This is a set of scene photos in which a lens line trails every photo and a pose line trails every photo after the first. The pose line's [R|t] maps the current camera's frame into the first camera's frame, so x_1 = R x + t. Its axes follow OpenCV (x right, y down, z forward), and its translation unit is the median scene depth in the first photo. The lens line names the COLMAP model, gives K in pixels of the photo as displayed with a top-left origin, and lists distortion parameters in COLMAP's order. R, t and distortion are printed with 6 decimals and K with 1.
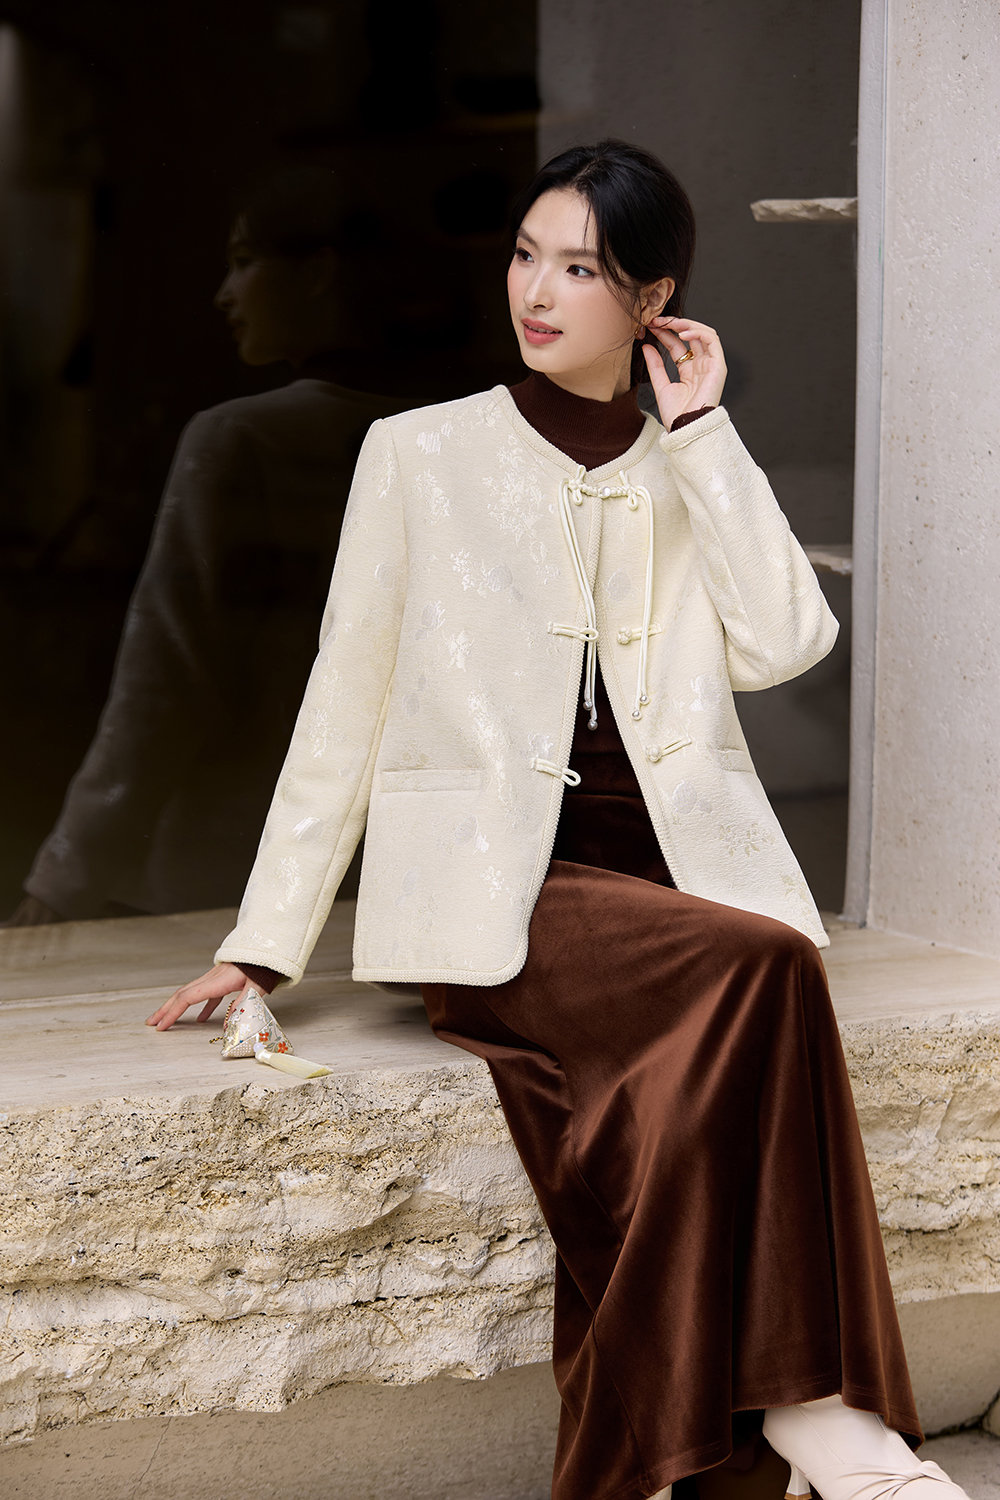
lens RADIAL K [[3747.7, 0, 502.3], [0, 3747.7, 760.1], [0, 0, 1]] dist [-0.272981, 0.000000]
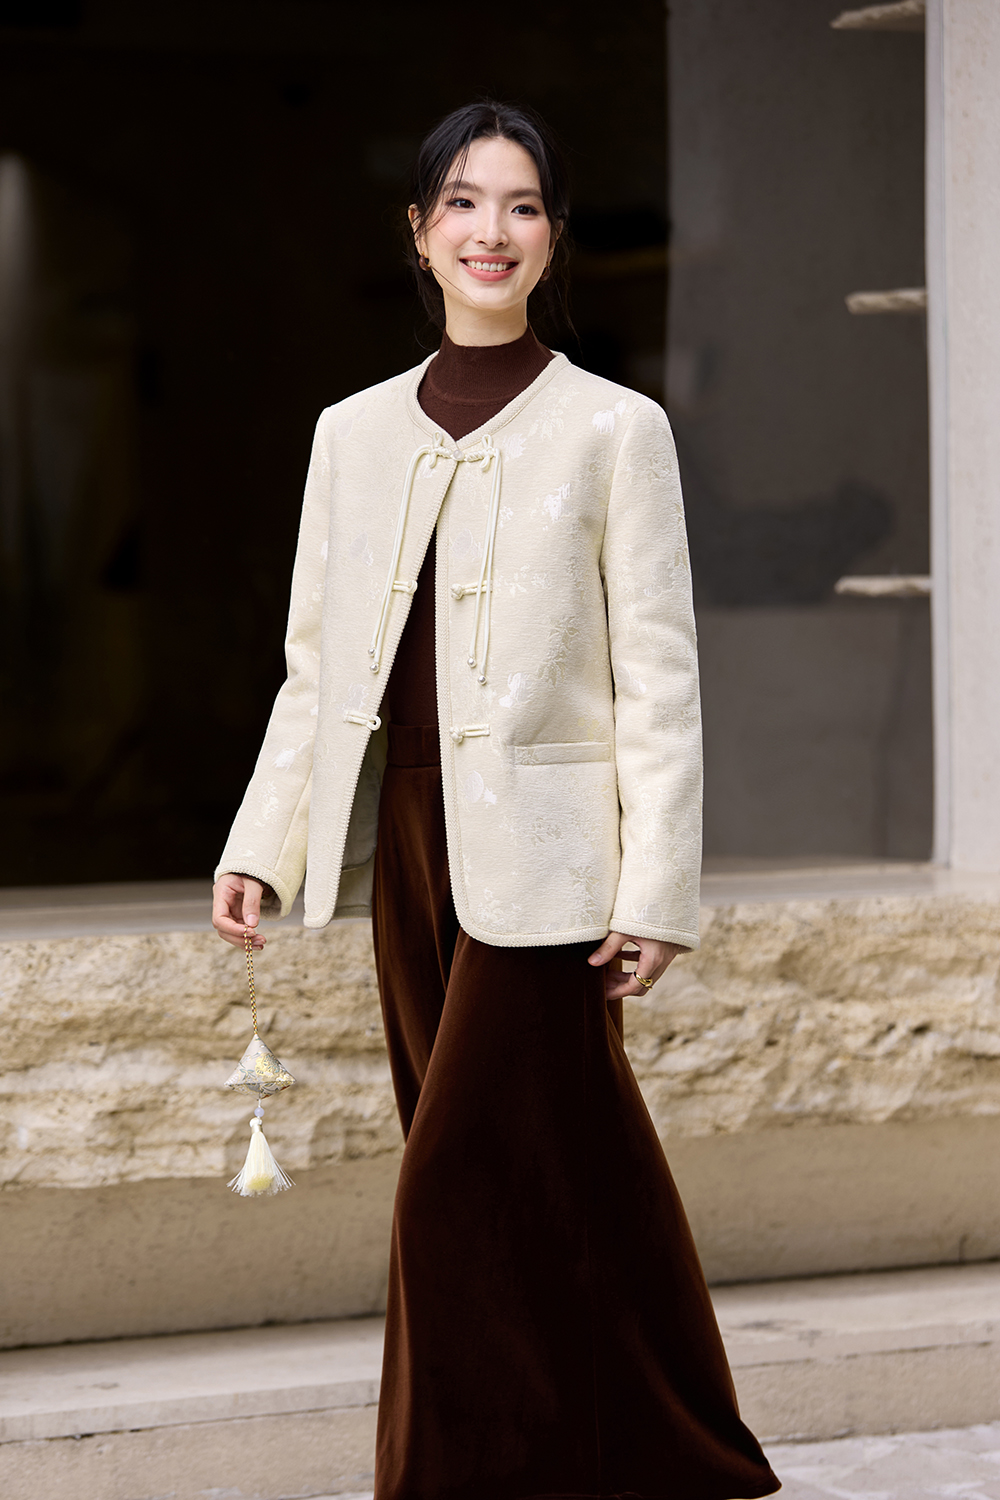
lens RADIAL K [[5079.0, 0, 498.9], [0, 5079.0, 750.3], [0, 0, 1]] dist [-0.345960, 0.000000]
pose [[0.999355, -0.025222, -0.025559, -0.011795], [0.023214, 0.996837, -0.076009, 0.152606], [0.027396, 0.075366, 0.996780, -0.814369]]
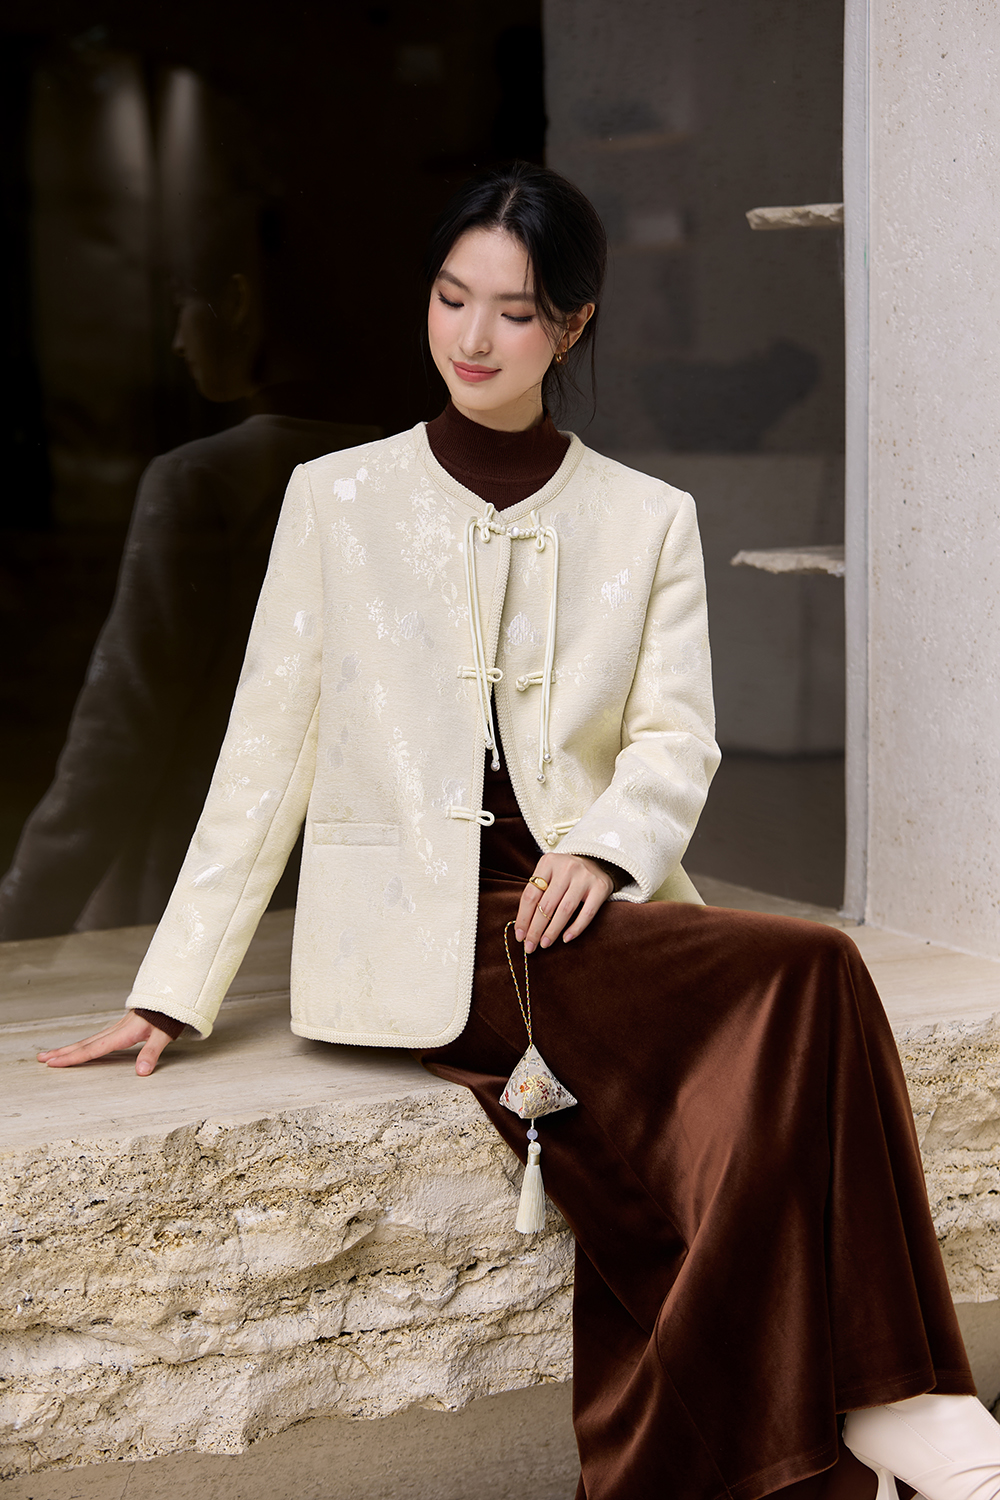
lens RADIAL K [[3230.9, 0, 498.3], [0, 3230.9, 745.7], [0, 0, 1]] dist [-0.043363, 0.000000]
pose [[0.998600, -0.018679, -0.049484, 0.048859], [0.019382, 0.999717, 0.013773, -0.020648], [0.049213, -0.014713, 0.998680, 0.136646]]
